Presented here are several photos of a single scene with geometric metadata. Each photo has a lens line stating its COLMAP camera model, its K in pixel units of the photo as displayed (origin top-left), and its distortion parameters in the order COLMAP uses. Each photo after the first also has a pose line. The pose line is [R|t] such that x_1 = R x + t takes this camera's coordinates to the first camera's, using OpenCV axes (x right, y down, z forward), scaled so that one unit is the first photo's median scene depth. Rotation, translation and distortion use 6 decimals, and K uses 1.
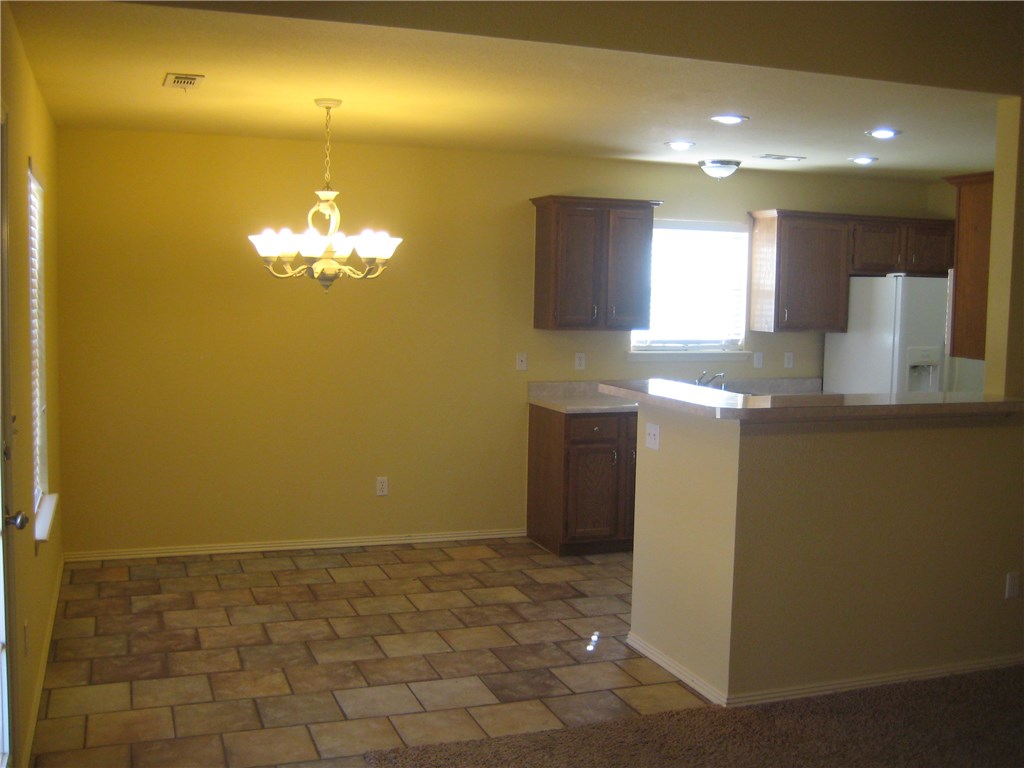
lens RADIAL K [[1089.1, 0, 513.1], [0, 1089.1, 385.1], [0, 0, 1]] dist [-0.075710, 0.000000]
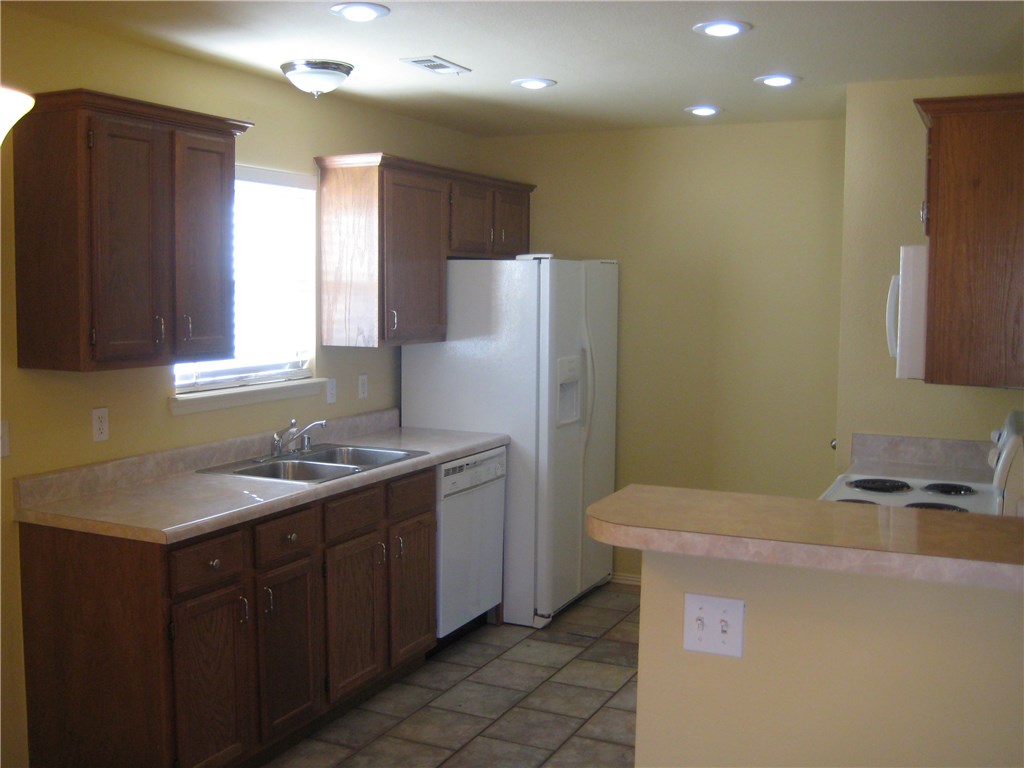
lens RADIAL K [[1089.1, 0, 510.5], [0, 1089.1, 383.8], [0, 0, 1]] dist [-0.075710, 0.000000]
pose [[0.728919, -0.075493, 0.680424, -0.140685], [0.068533, 0.996955, 0.037194, -0.046013], [-0.681161, 0.019520, 0.731874, 0.479924]]
